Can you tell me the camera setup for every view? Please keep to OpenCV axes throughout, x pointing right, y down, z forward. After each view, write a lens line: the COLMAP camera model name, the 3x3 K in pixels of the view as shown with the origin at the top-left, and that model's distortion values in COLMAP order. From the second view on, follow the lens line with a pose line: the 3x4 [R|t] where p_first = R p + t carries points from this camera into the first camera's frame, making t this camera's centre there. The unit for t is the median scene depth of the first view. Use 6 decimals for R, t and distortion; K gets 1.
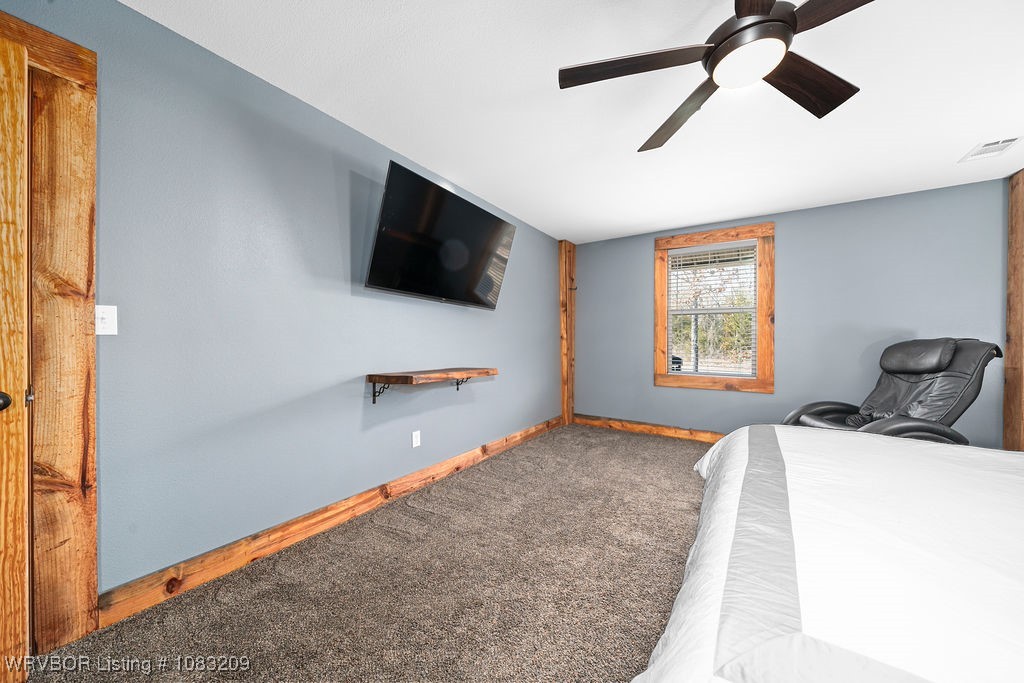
lens RADIAL K [[352.4, 0, 510.2], [0, 352.4, 341.7], [0, 0, 1]] dist [-0.005827, -0.000121]
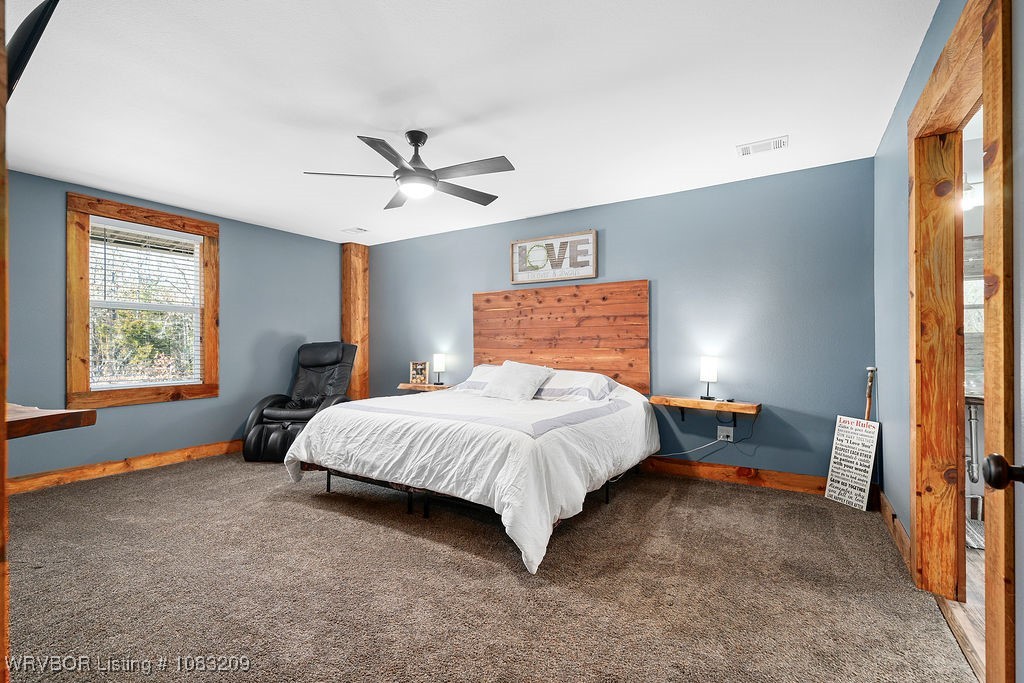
lens RADIAL K [[468.1, 0, 512.0], [0, 468.1, 341.5], [0, 0, 1]] dist [0.015388, -0.000007]
pose [[-0.039951, 0.000106, 0.999202, -0.591054], [0.005252, 0.999986, 0.000104, -0.004220], [-0.999188, 0.005252, -0.039951, 0.210484]]
